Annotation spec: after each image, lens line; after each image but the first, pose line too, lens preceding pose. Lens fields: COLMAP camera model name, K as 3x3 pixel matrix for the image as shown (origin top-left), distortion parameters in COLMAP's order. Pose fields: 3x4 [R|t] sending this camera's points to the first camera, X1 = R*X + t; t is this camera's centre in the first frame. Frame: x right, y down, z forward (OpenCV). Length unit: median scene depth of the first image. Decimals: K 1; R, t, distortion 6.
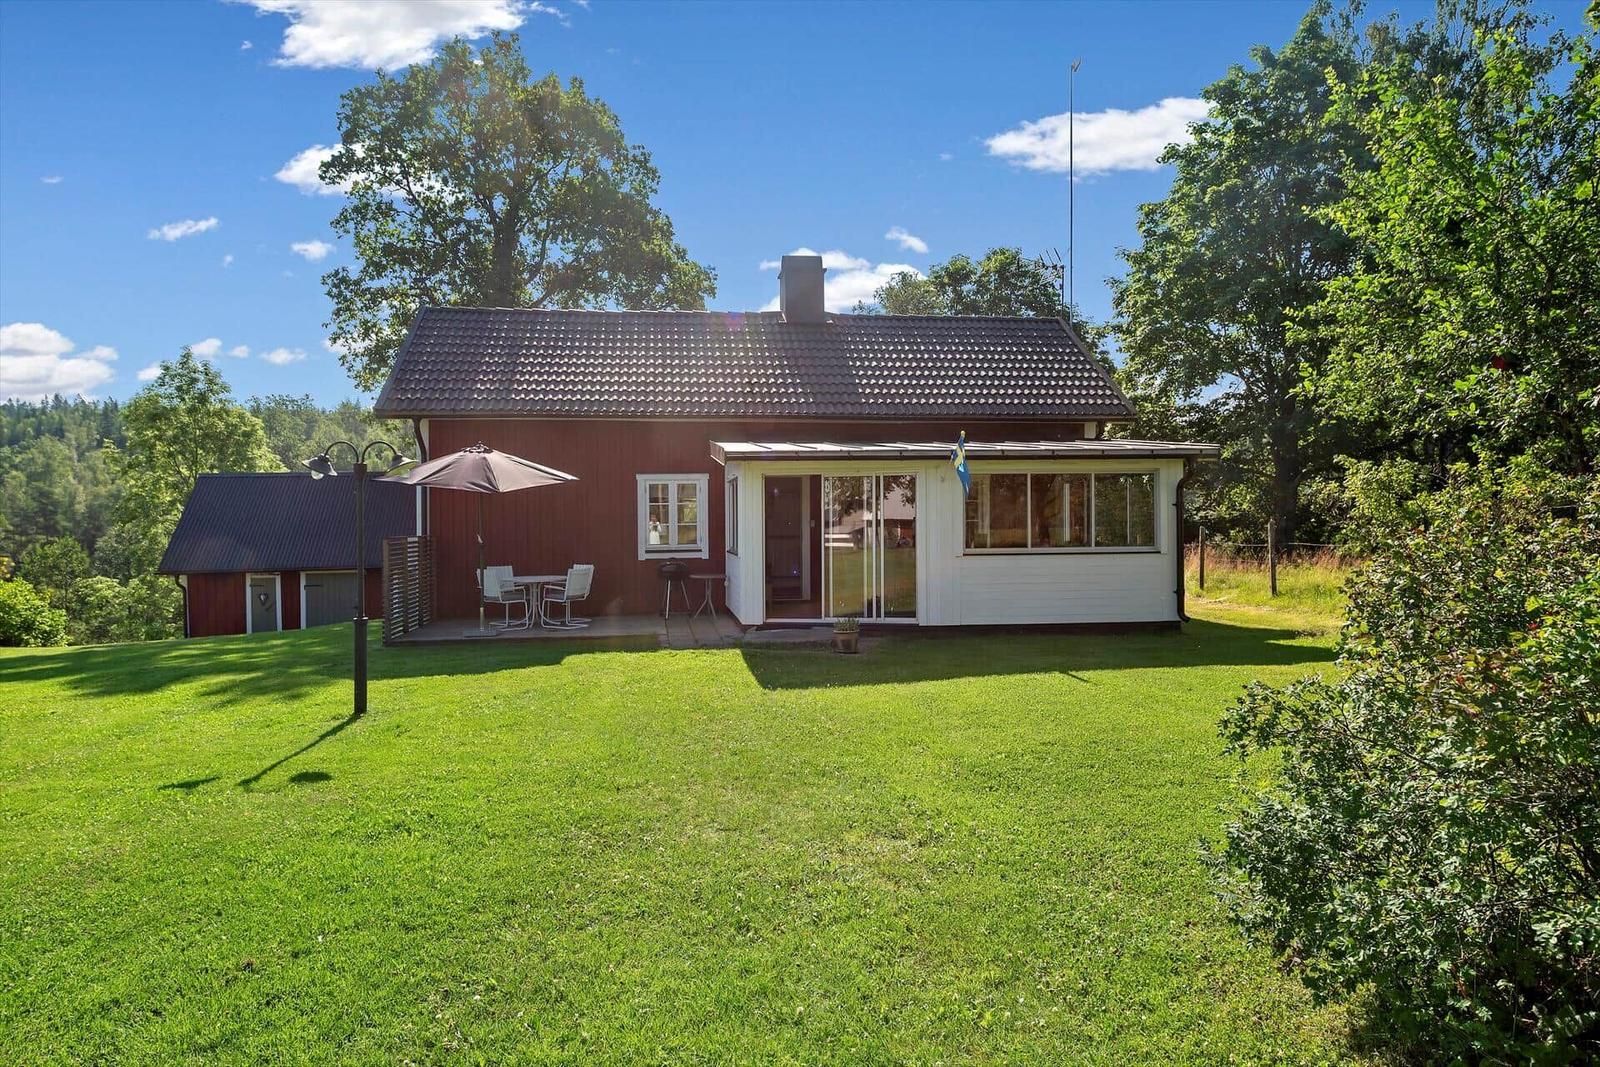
lens RADIAL K [[993.9, 0, 795.9], [0, 993.9, 522.5], [0, 0, 1]] dist [0.011957, -0.001367]
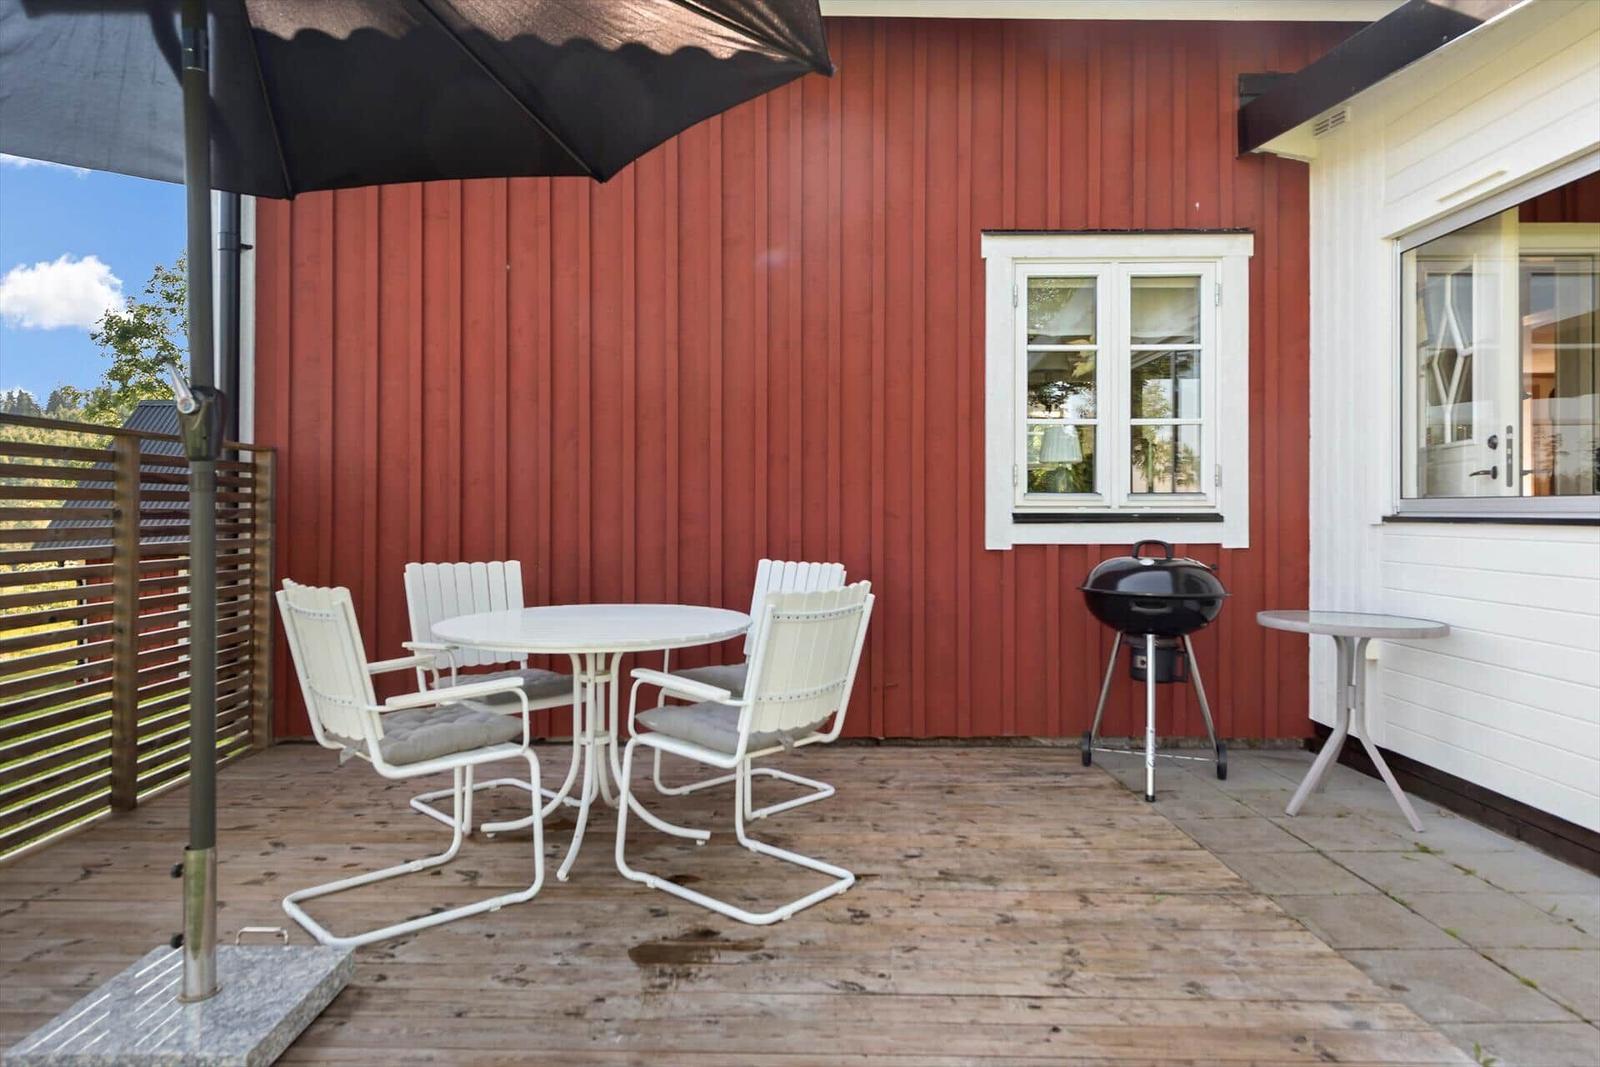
lens RADIAL K [[993.9, 0, 795.9], [0, 993.9, 522.5], [0, 0, 1]] dist [0.011957, -0.001367]
pose [[0.988727, 0.011752, -0.149269, -0.168690], [-0.010143, 0.999882, 0.011531, 0.027492], [0.149387, -0.009887, 0.988729, 0.715386]]
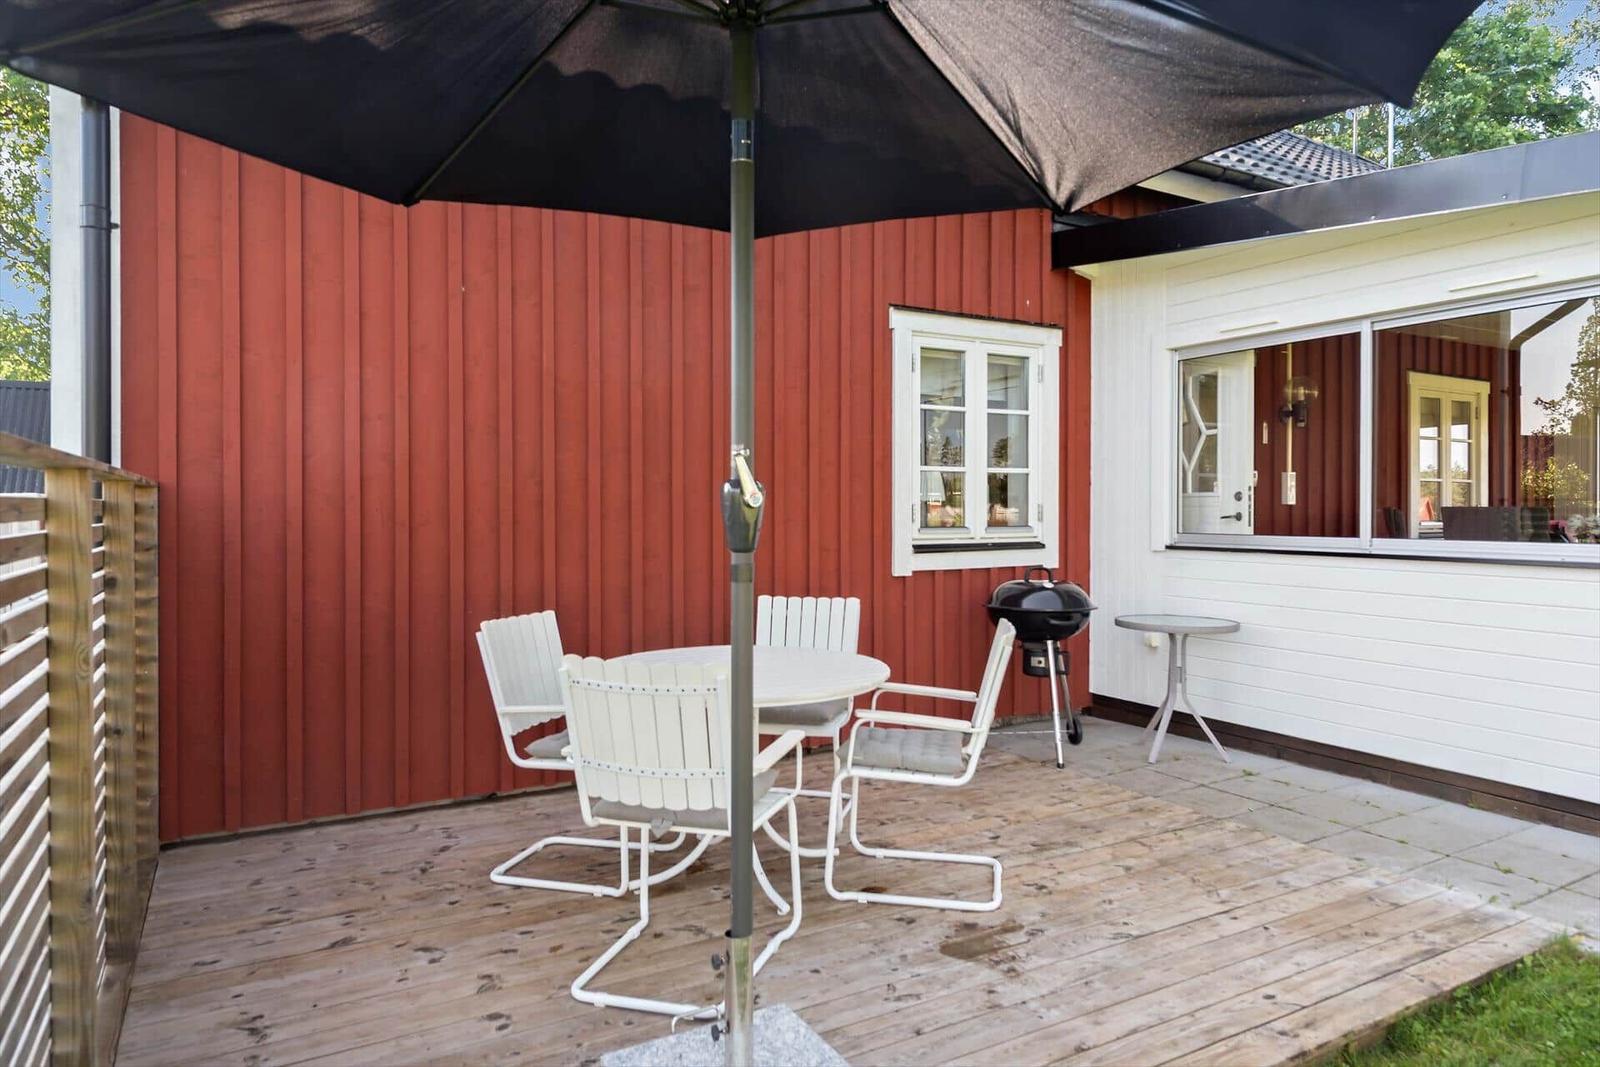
lens RADIAL K [[980.1, 0, 800.0], [0, 980.1, 533.5], [0, 0, 1]] dist [0.010952, 0.001647]
pose [[0.926880, -0.002213, 0.375351, -0.305225], [-0.006972, 0.999709, 0.023112, 0.016532], [-0.375293, -0.024039, 0.926594, 0.710963]]
